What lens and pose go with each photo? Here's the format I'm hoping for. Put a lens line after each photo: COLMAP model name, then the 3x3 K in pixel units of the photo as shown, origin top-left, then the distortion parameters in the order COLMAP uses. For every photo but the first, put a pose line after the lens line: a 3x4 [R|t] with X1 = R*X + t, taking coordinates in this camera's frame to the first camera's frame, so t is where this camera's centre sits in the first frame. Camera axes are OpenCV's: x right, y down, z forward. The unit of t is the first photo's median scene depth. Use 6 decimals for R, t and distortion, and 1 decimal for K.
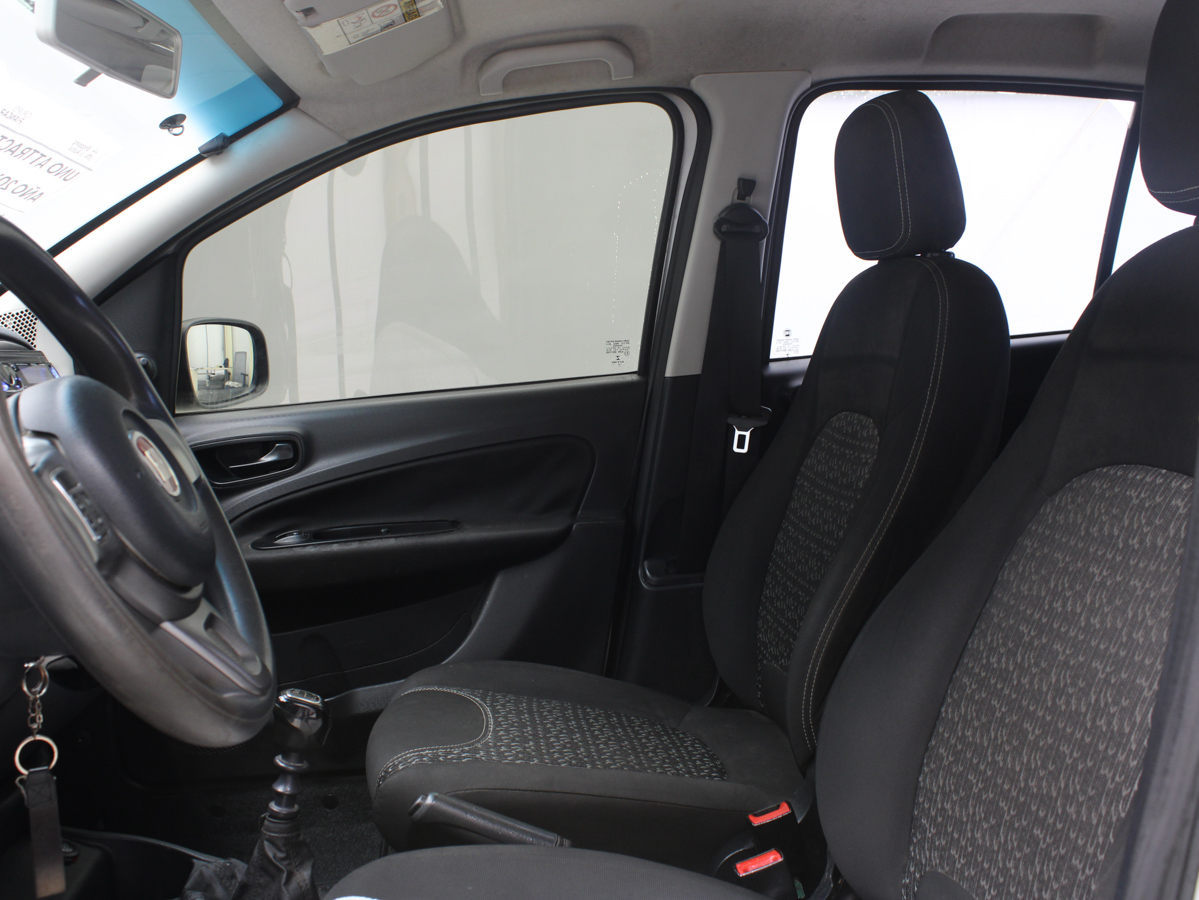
lens RADIAL K [[1202.0, 0, 599.5], [0, 1202.0, 450.0], [0, 0, 1]] dist [-0.162878, 0.135633]
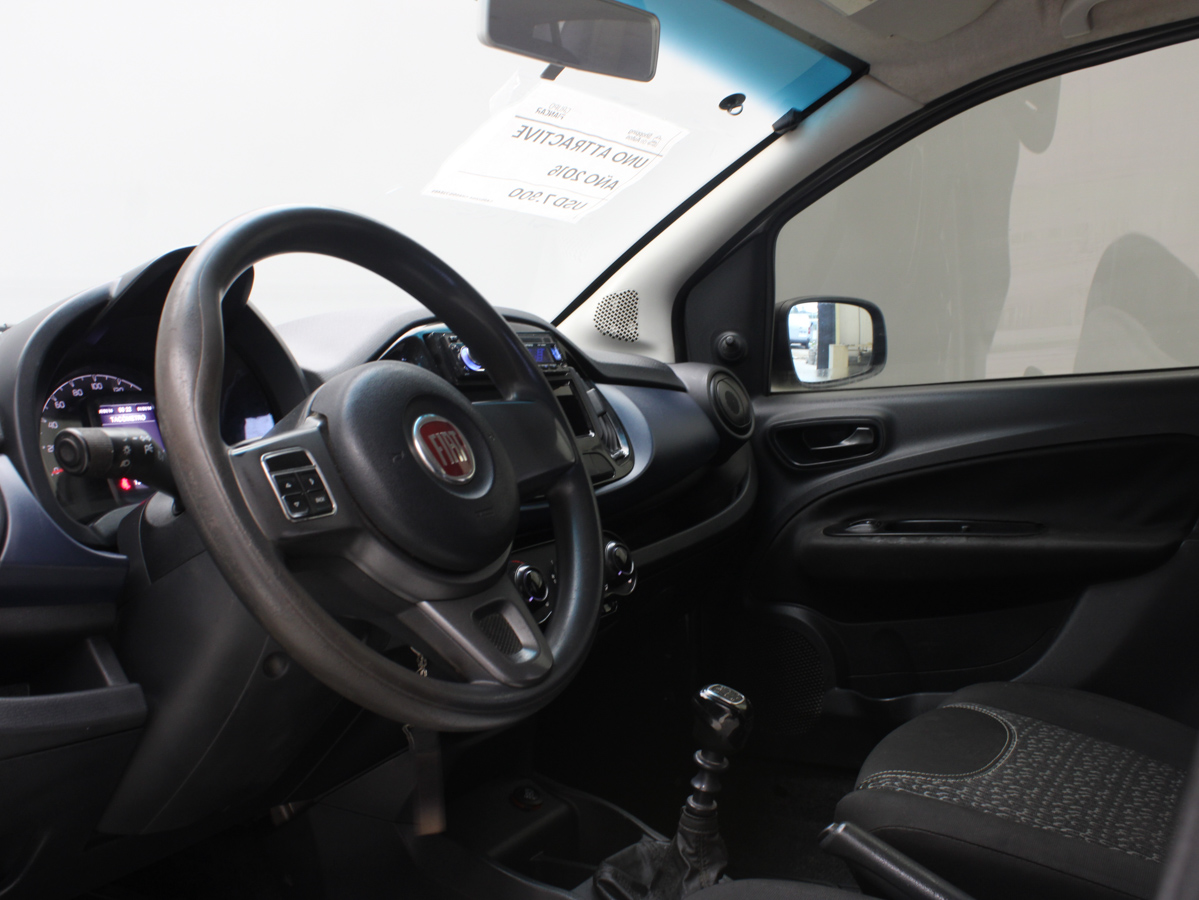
lens RADIAL K [[1202.0, 0, 599.5], [0, 1202.0, 450.0], [0, 0, 1]] dist [-0.162878, 0.135633]
pose [[0.780606, 0.060110, -0.622127, 0.180924], [-0.046275, 0.998191, 0.038382, -0.015576], [0.623308, -0.001172, 0.781975, 0.124573]]
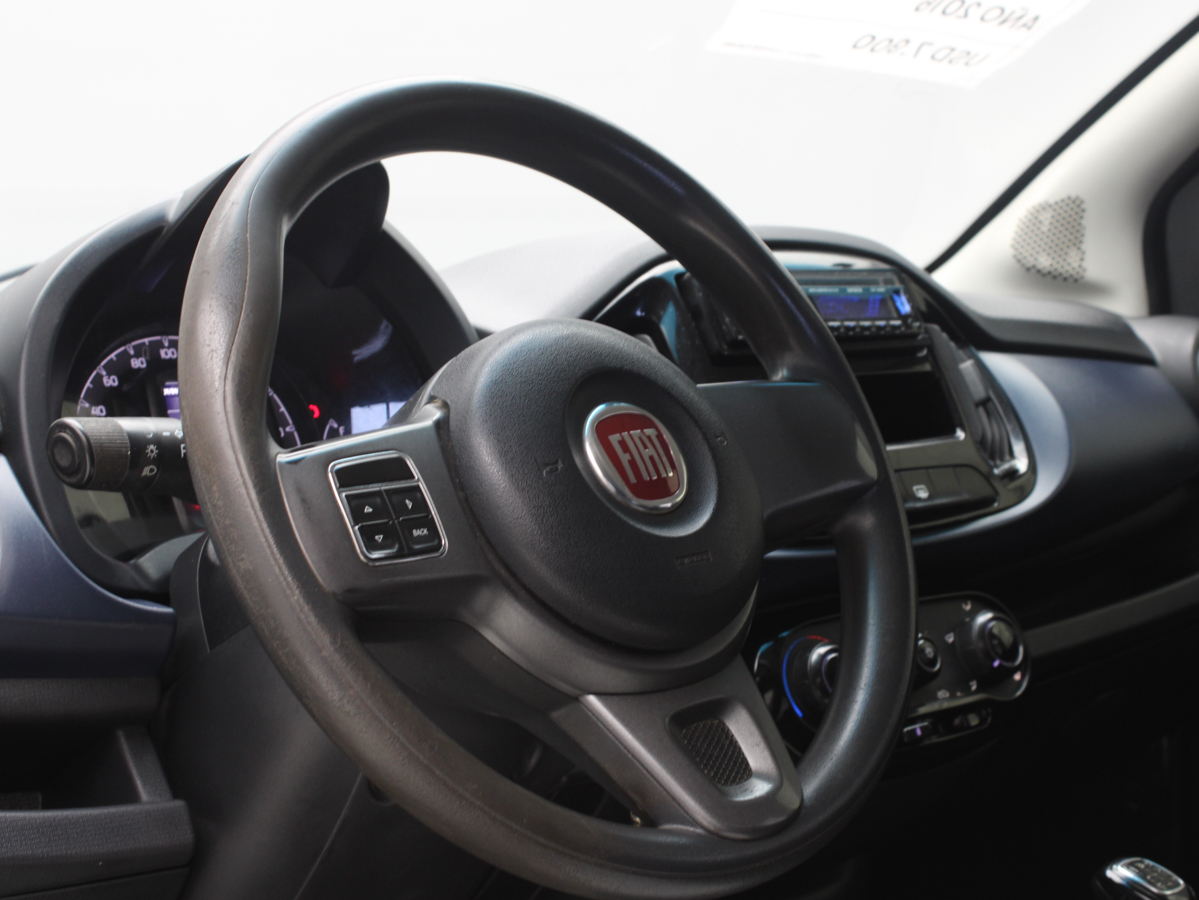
lens RADIAL K [[1930.8, 0, 599.5], [0, 1930.8, 450.0], [0, 0, 1]] dist [-0.041846, -0.011429]
pose [[0.586406, 0.070131, -0.806976, 0.228160], [-0.050589, 0.997471, 0.049924, -0.020858], [0.808436, 0.011548, 0.588471, 0.164653]]
